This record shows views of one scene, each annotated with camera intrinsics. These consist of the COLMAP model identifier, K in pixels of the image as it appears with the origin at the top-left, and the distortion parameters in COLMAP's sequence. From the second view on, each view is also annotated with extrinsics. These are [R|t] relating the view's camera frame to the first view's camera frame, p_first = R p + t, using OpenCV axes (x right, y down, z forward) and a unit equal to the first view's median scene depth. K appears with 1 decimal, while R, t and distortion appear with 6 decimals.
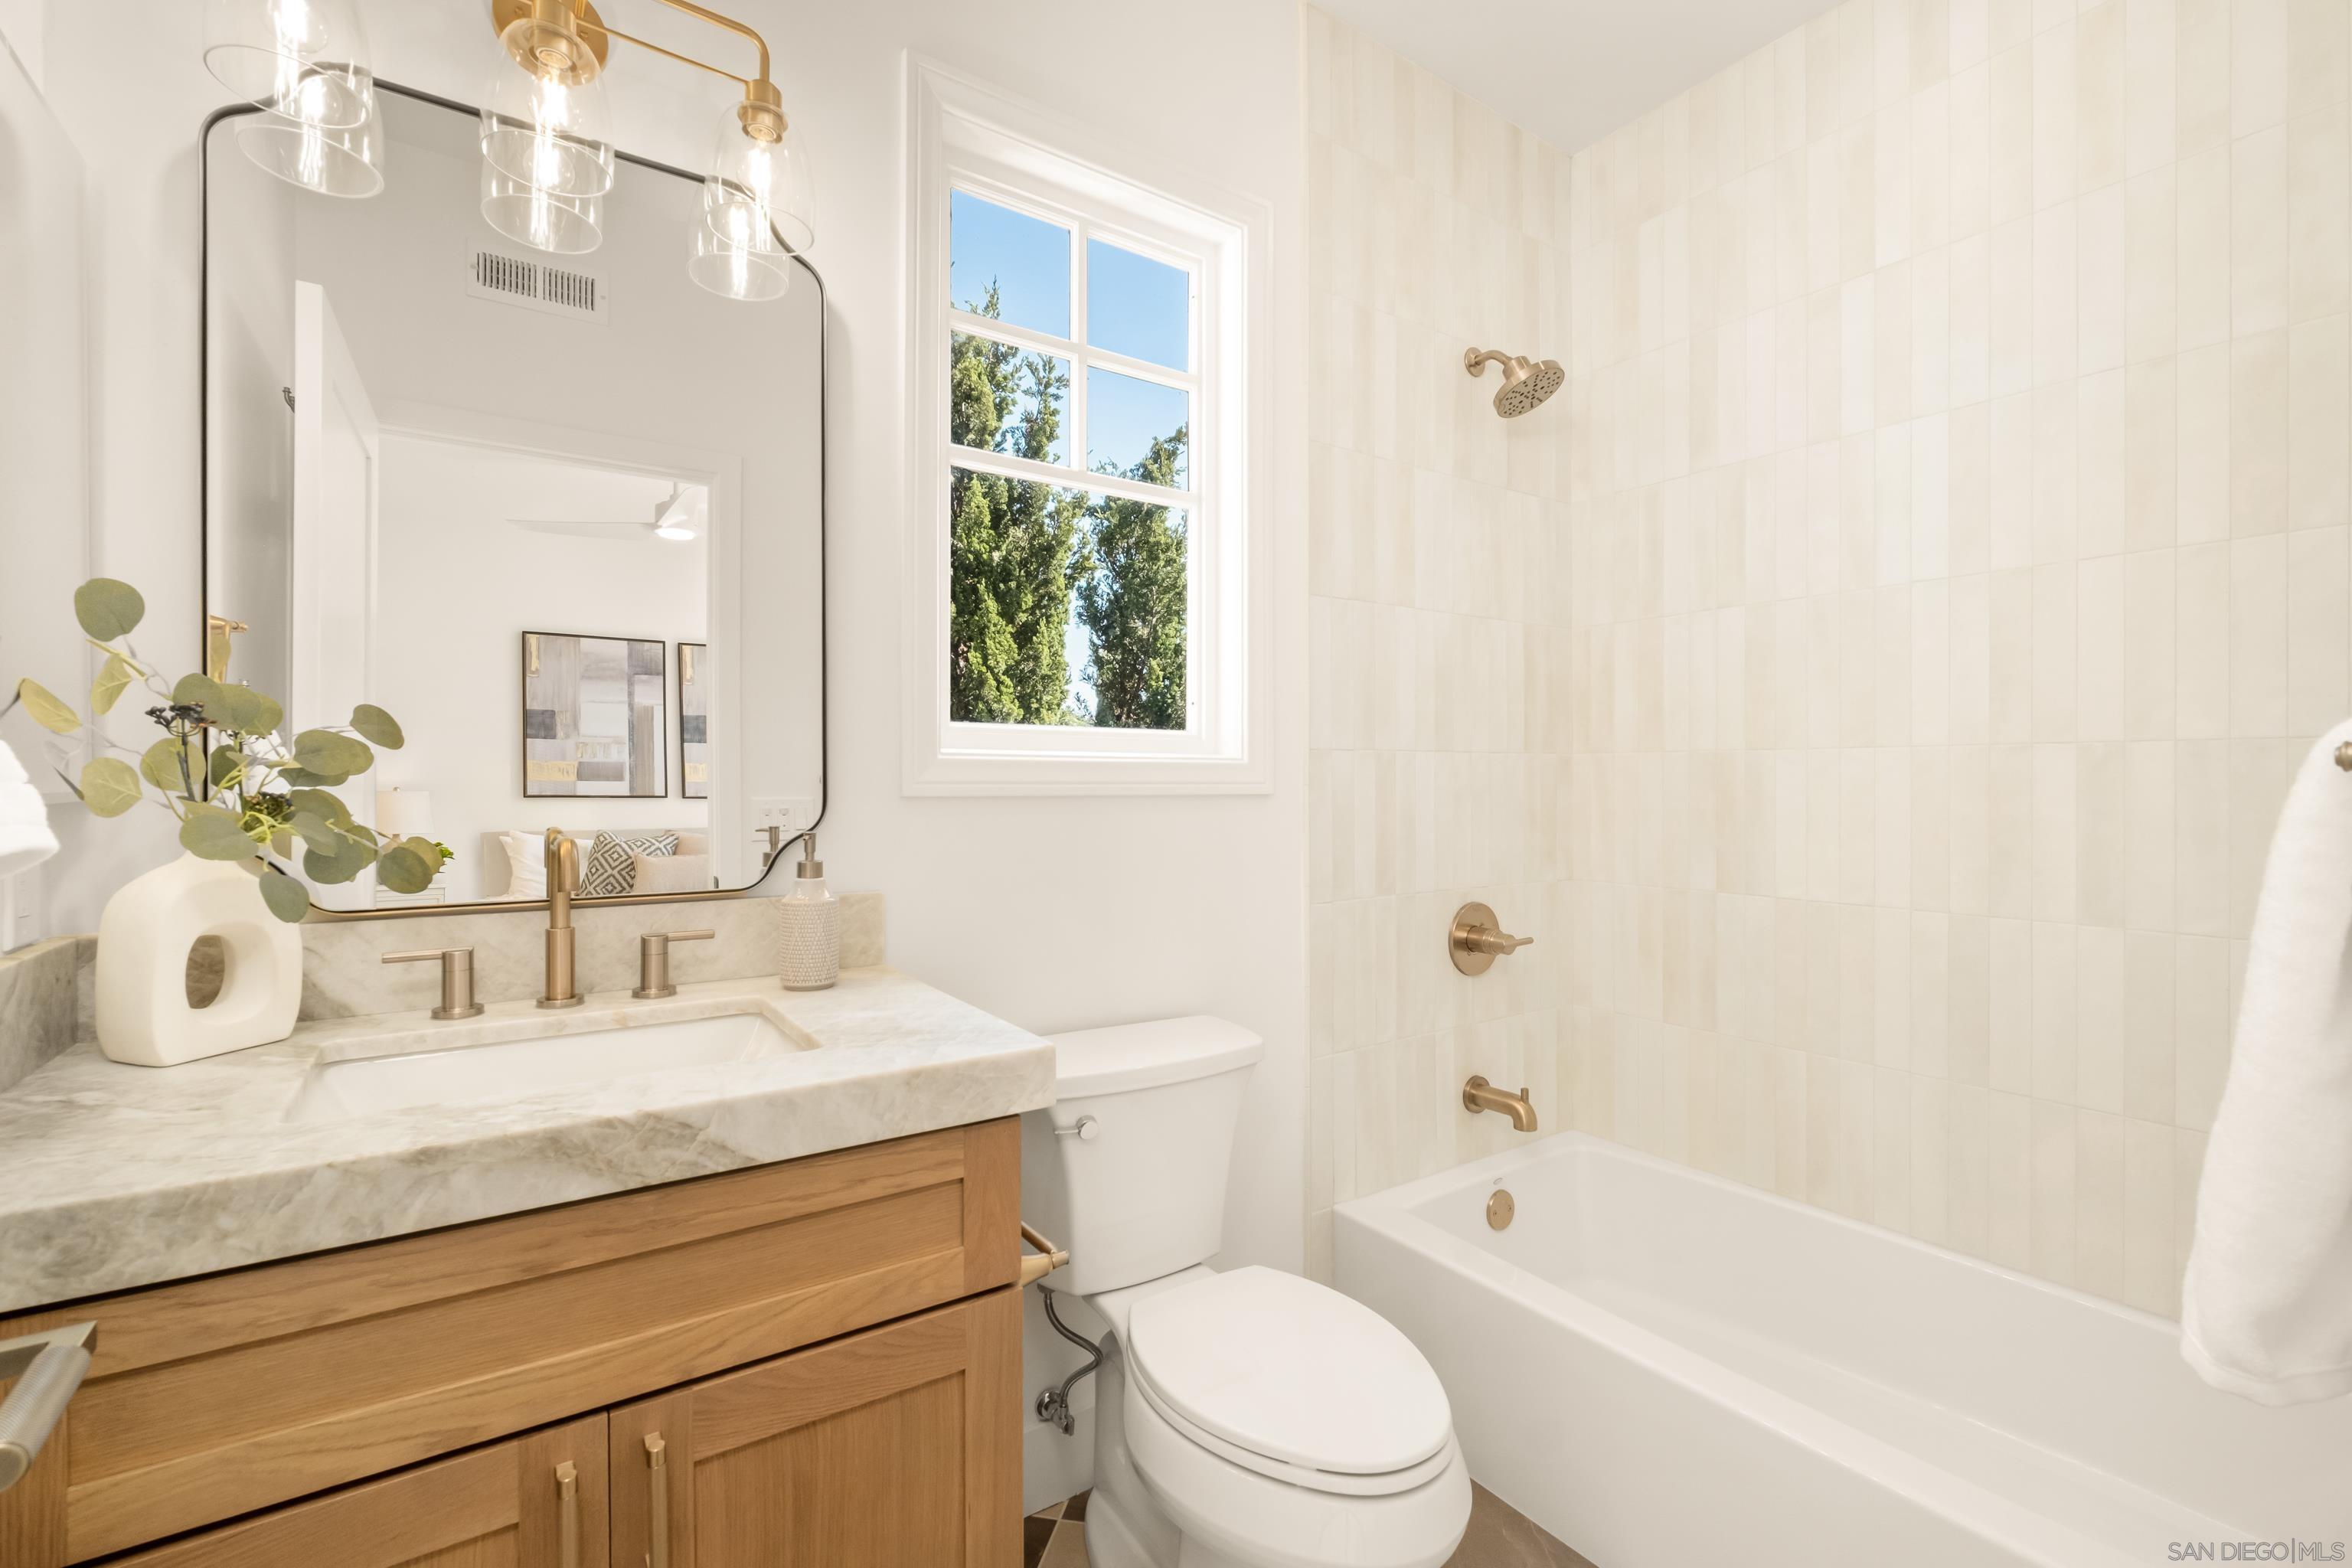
lens RADIAL K [[1022.5, 0, 1185.7], [0, 1022.5, 781.6], [0, 0, 1]] dist [-0.005679, -0.000324]
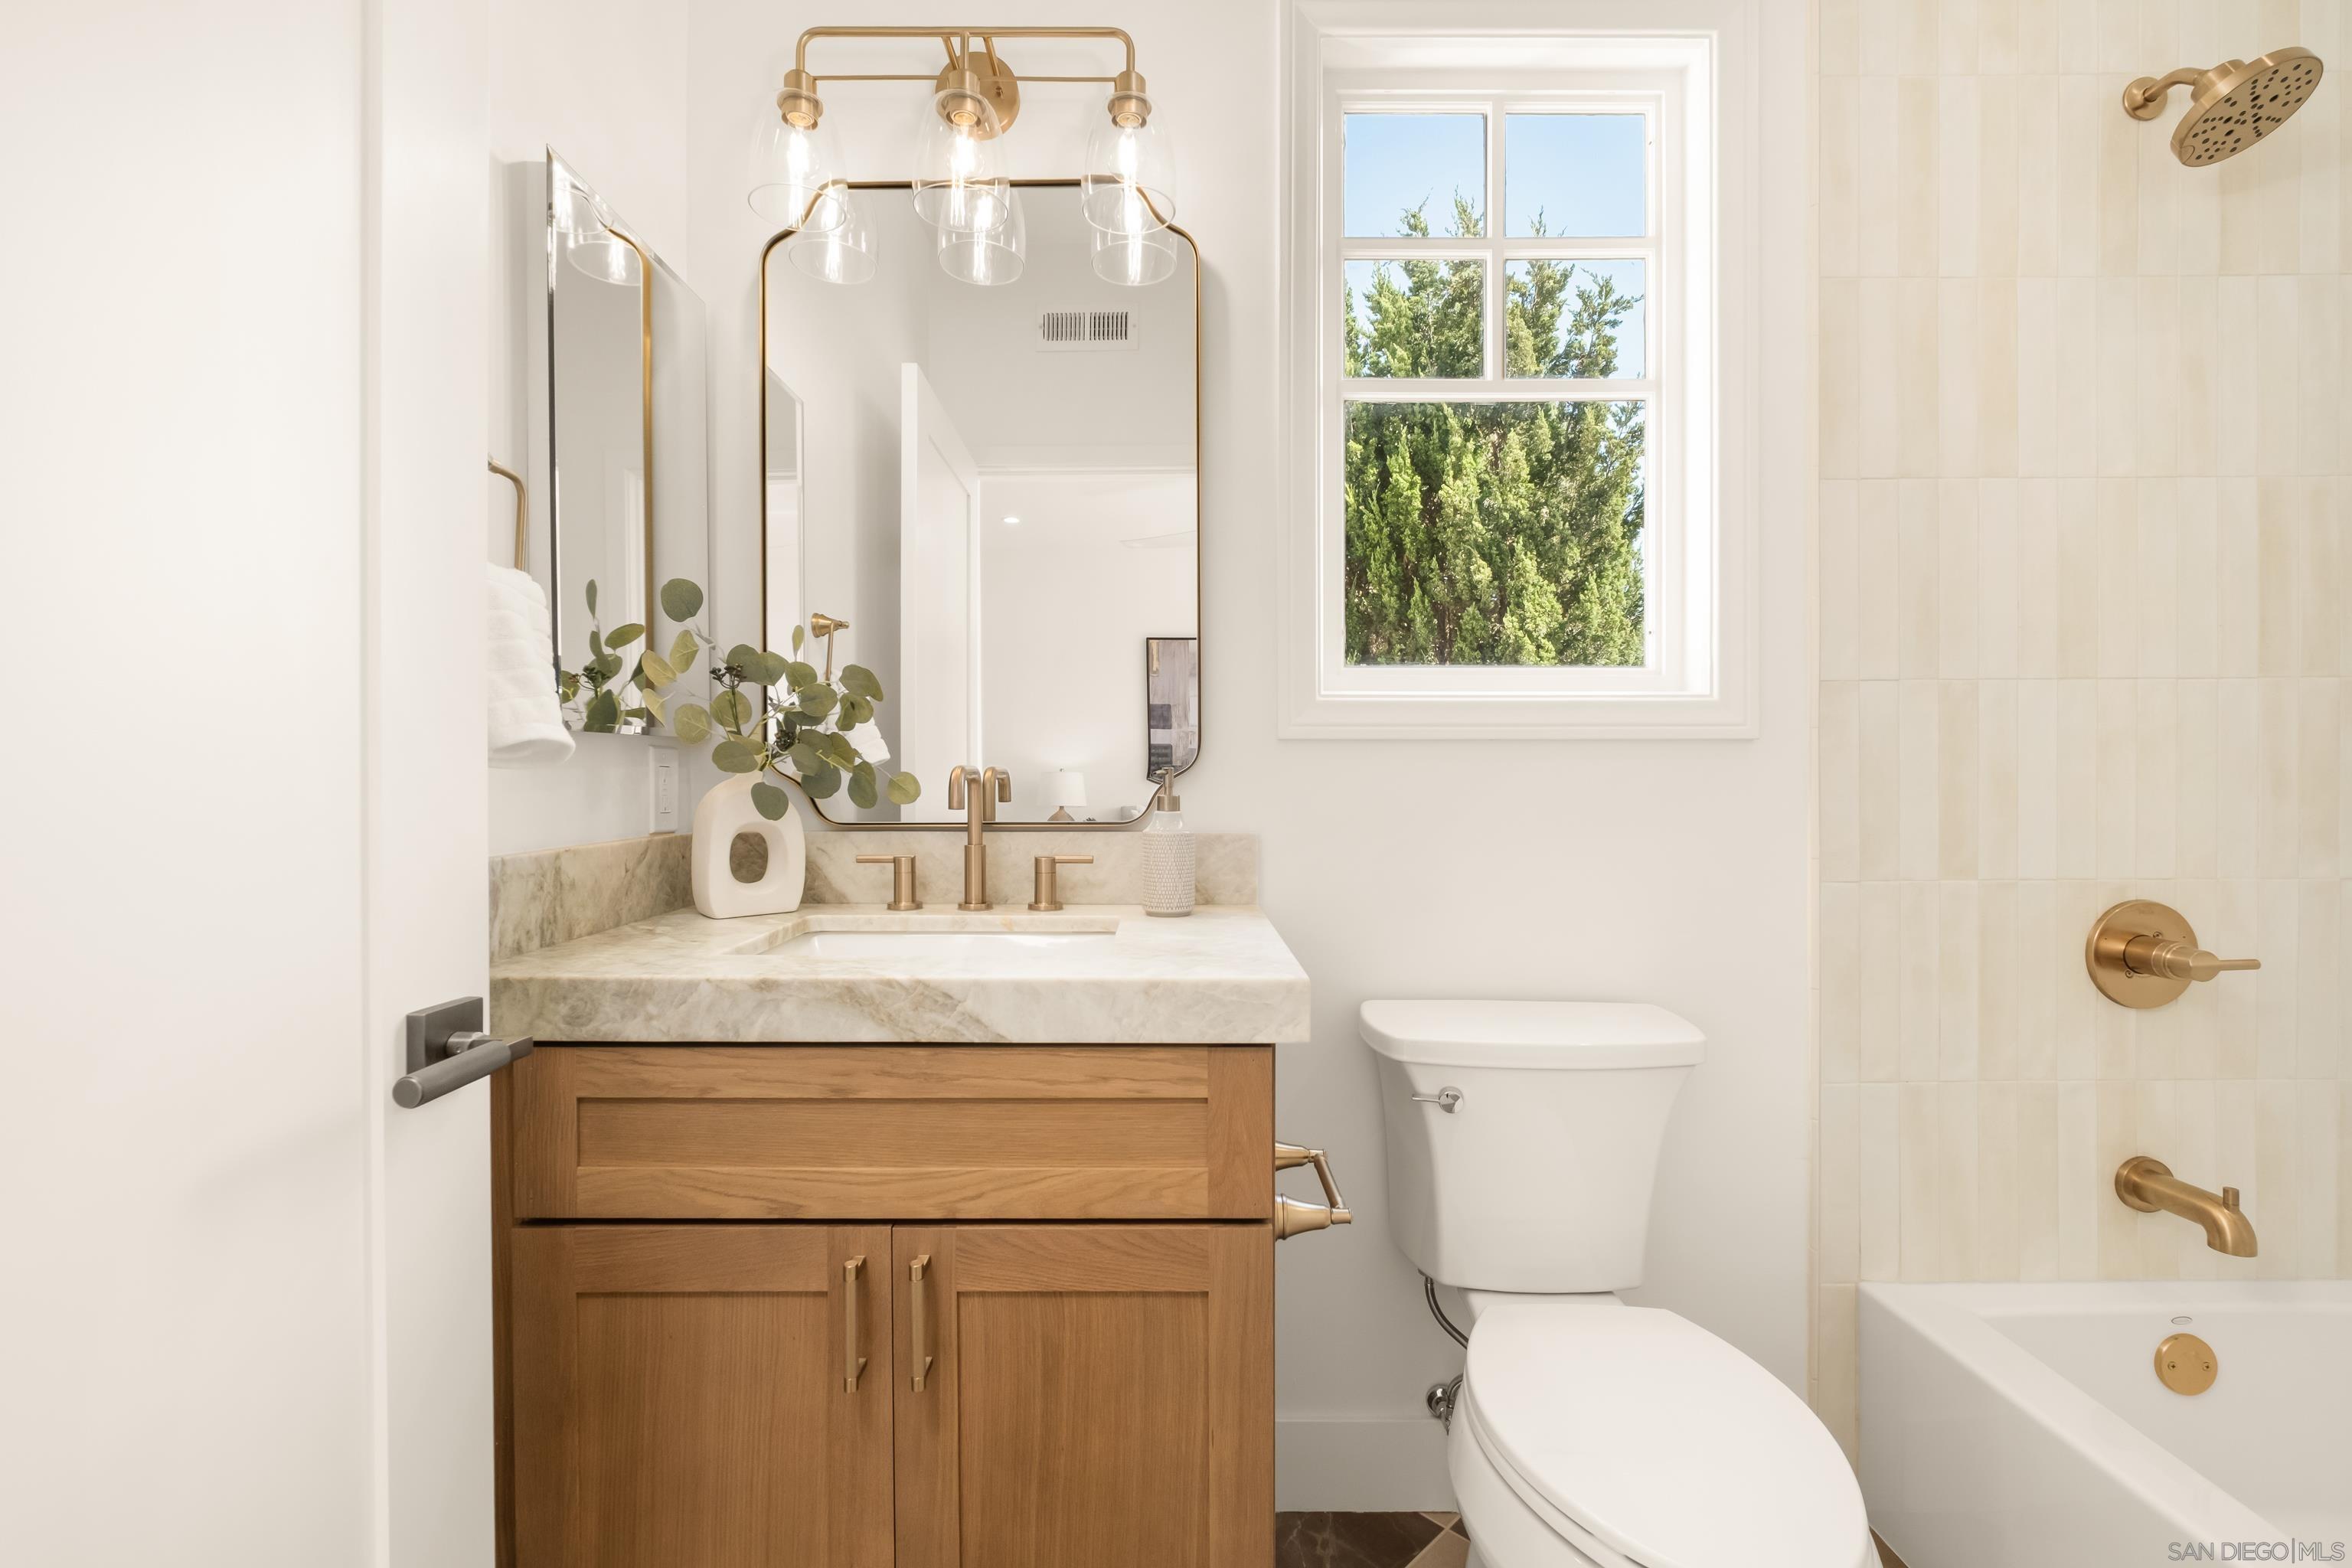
lens RADIAL K [[1040.3, 0, 1176.0], [0, 1040.3, 784.0], [0, 0, 1]] dist [-0.004238, 0.000041]
pose [[0.819425, 0.000734, -0.573185, 0.232295], [0.002799, 0.999982, 0.005283, 0.054731], [0.573179, -0.005934, 0.819409, 0.111198]]
